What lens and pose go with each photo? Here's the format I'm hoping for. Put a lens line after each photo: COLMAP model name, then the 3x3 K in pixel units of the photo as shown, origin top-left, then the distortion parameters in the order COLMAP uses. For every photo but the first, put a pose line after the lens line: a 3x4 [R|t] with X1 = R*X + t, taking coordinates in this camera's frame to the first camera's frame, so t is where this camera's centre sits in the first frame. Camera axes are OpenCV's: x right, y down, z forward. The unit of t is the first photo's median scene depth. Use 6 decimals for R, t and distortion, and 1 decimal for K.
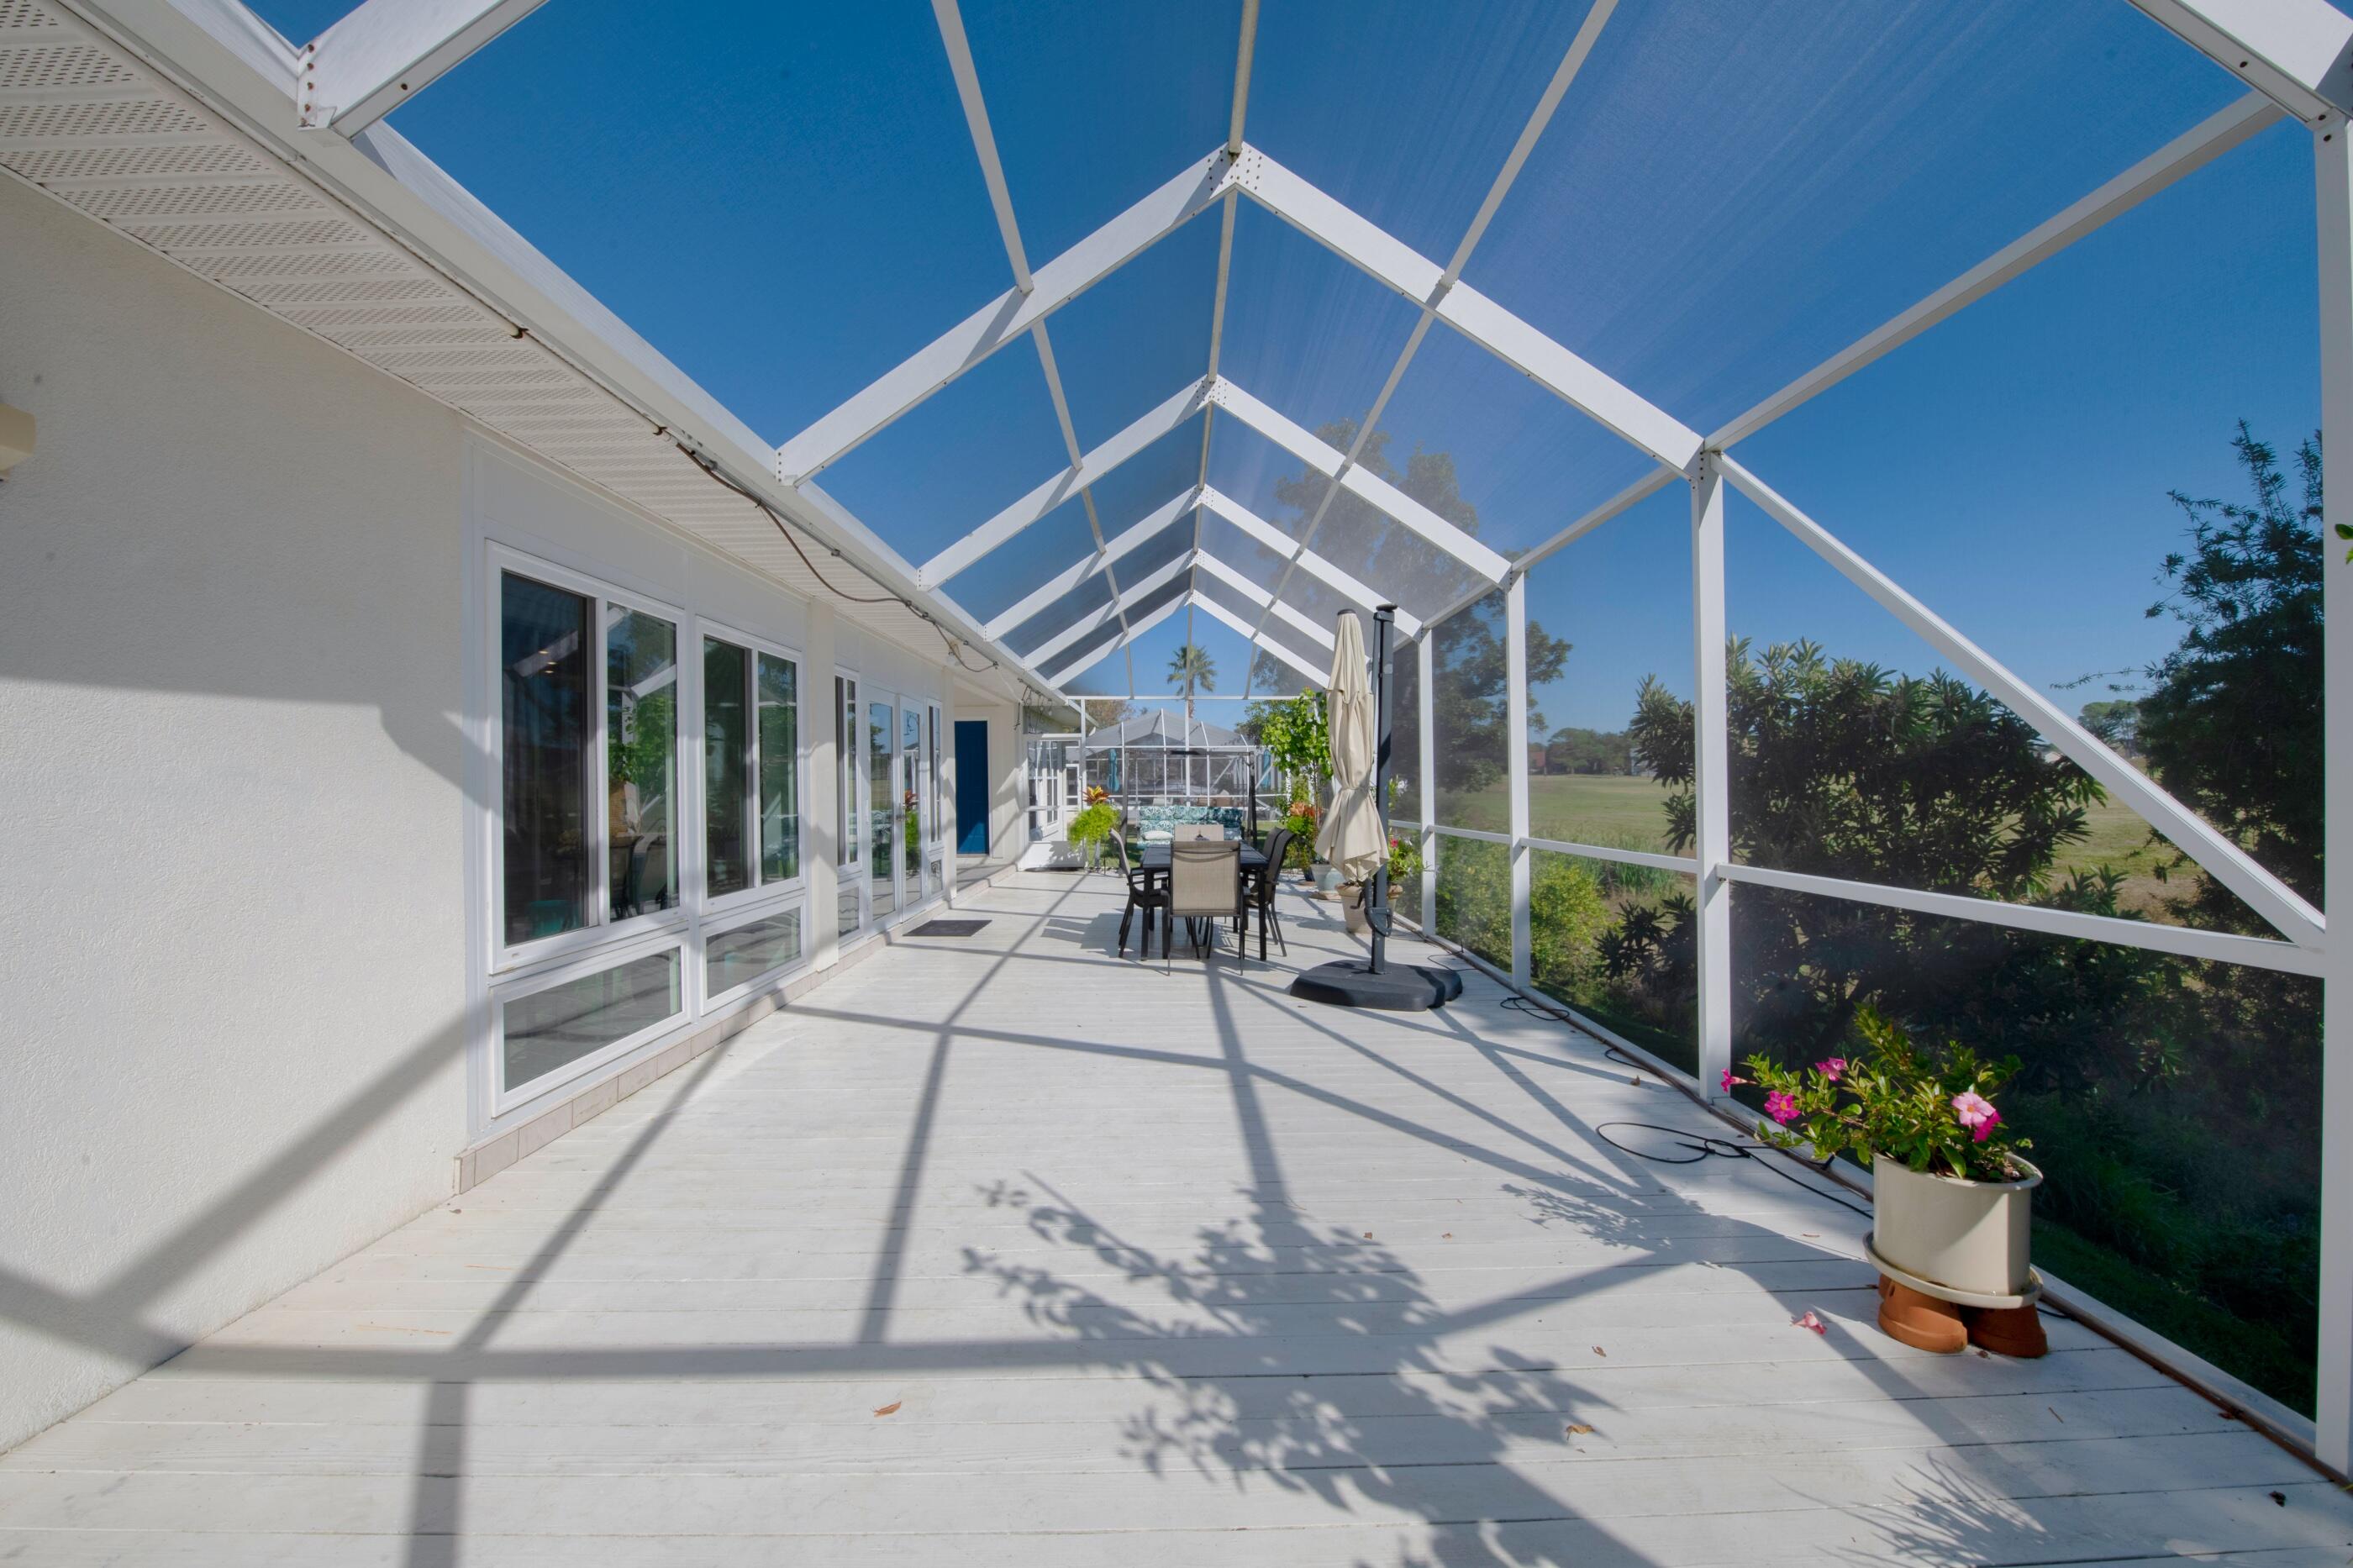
lens RADIAL K [[957.7, 0, 1175.6], [0, 957.7, 784.4], [0, 0, 1]] dist [-0.010327, -0.002231]
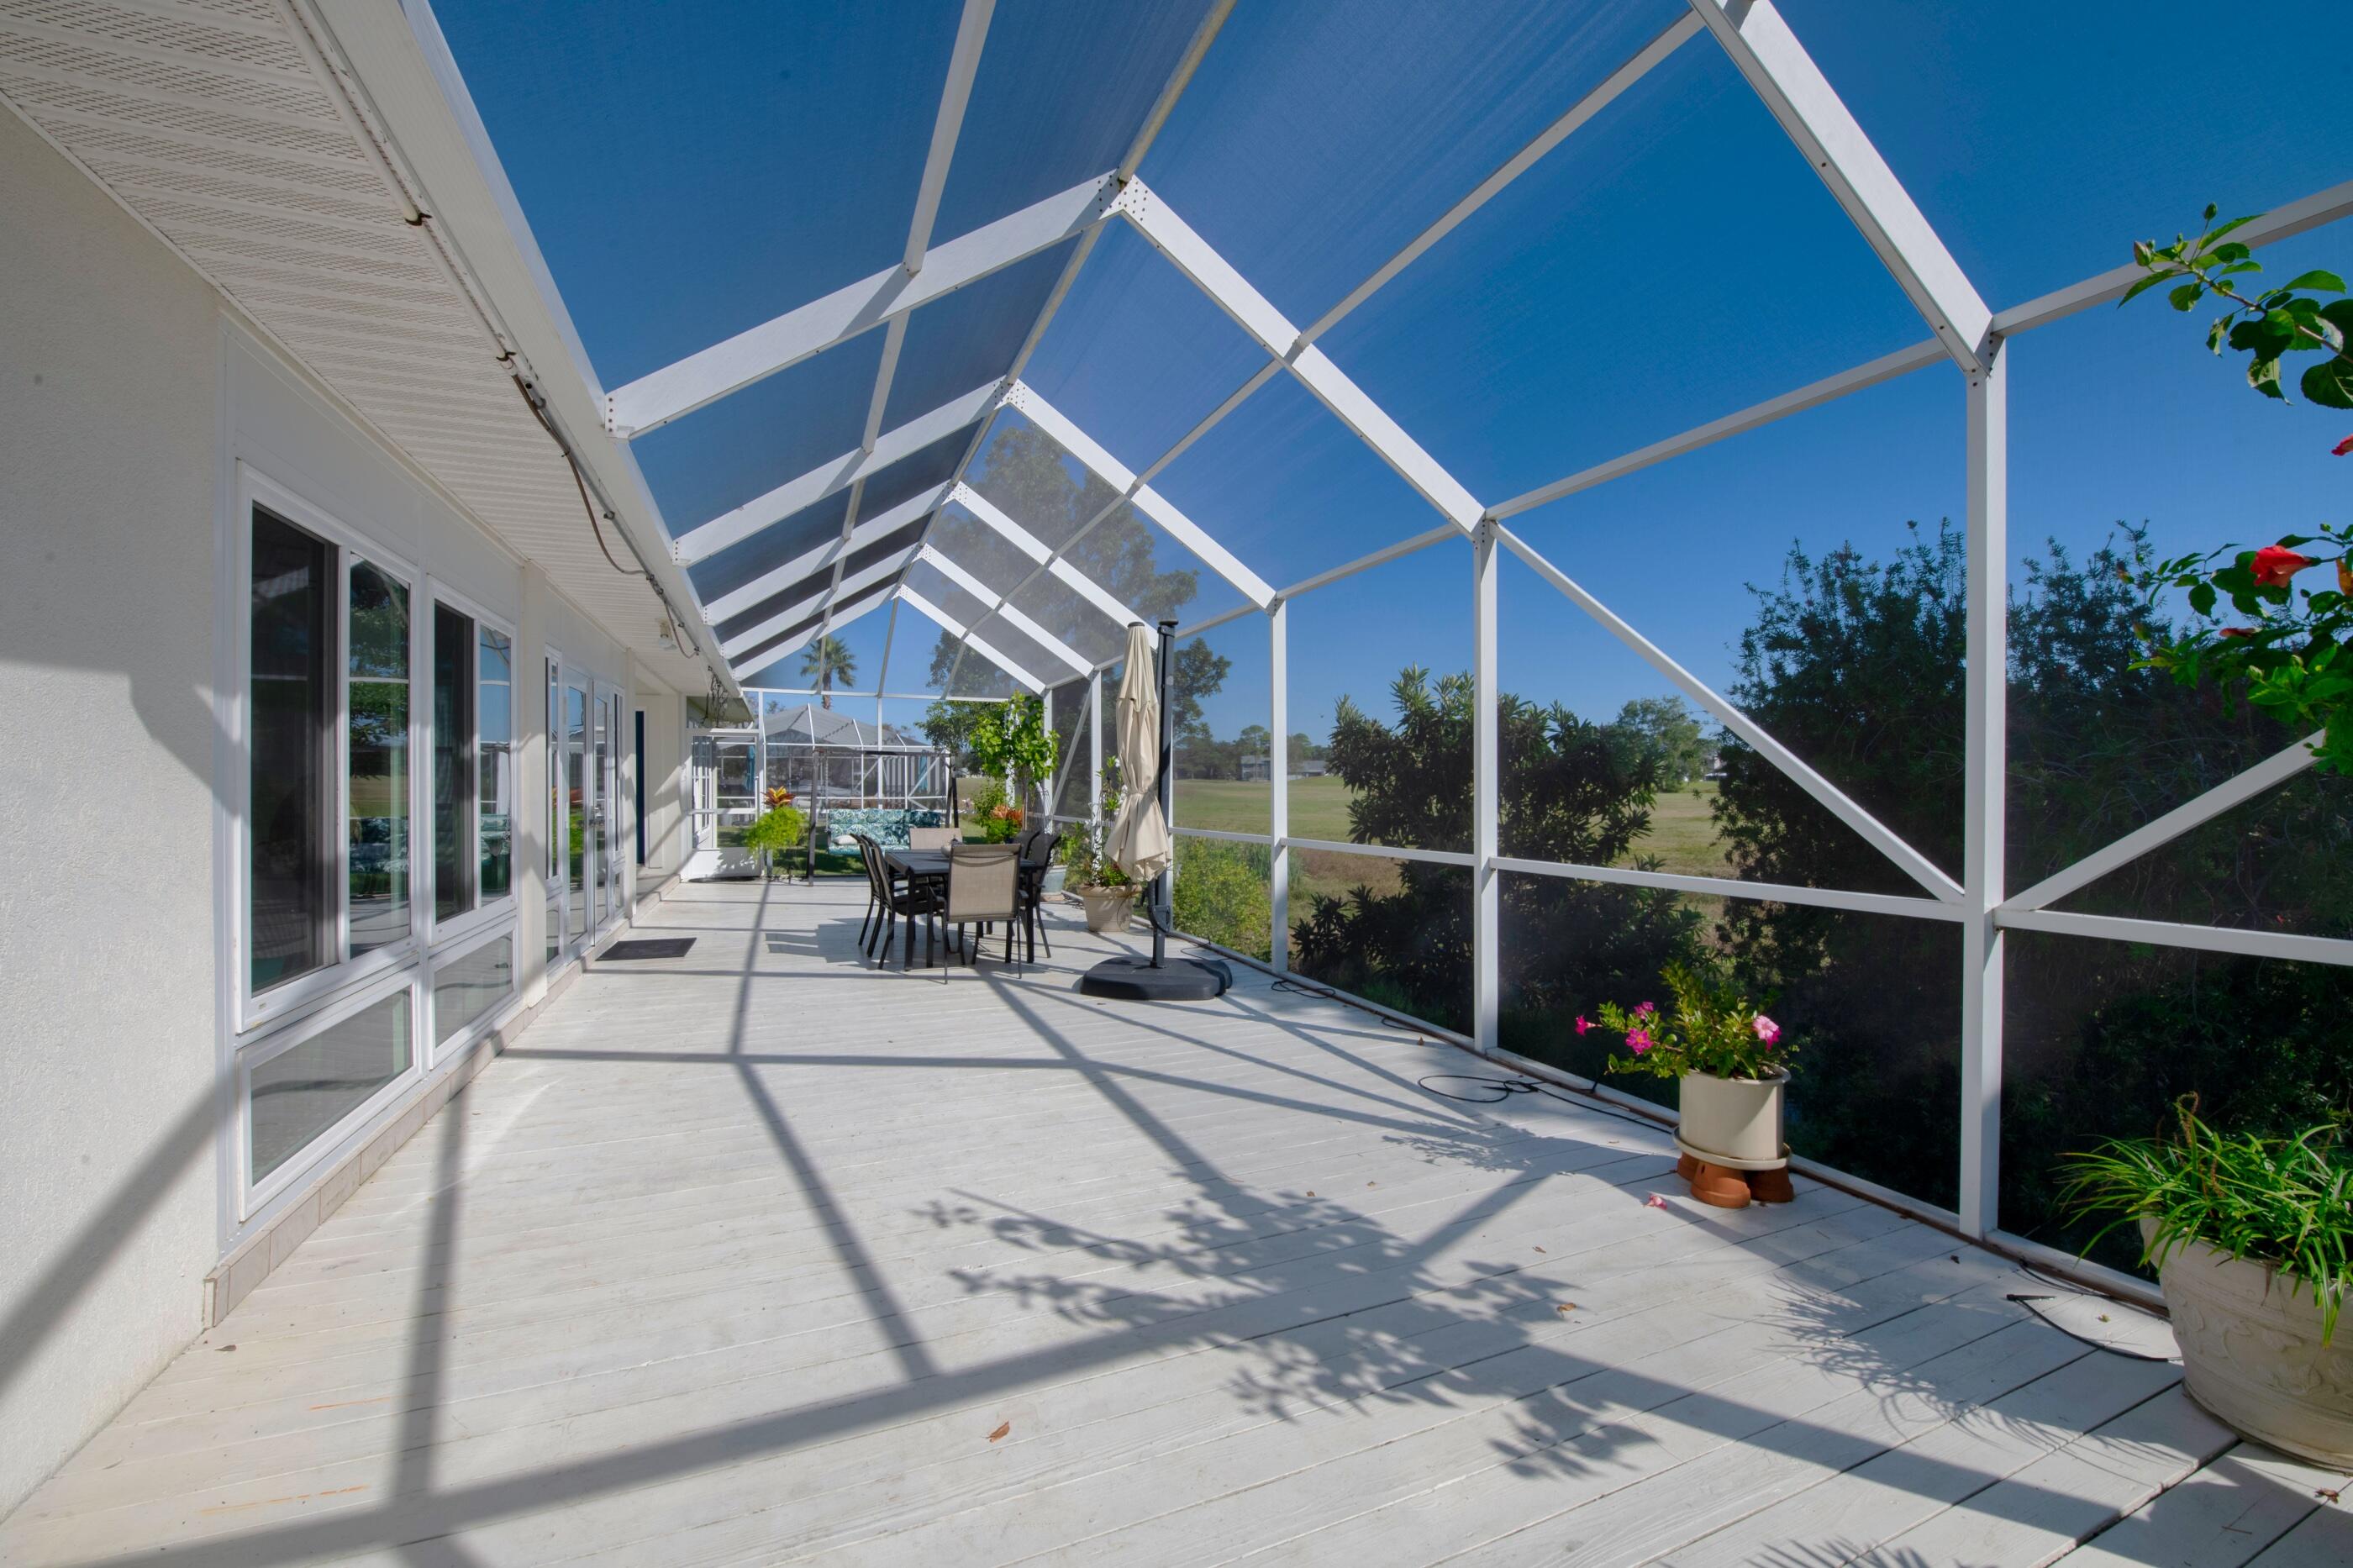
lens RADIAL K [[957.7, 0, 1186.4], [0, 957.7, 785.7], [0, 0, 1]] dist [-0.010327, -0.002231]
pose [[0.924611, 0.008755, 0.380813, -0.276717], [-0.008438, 0.999961, -0.002502, -0.002404], [-0.380820, -0.000900, 0.924649, 0.014351]]
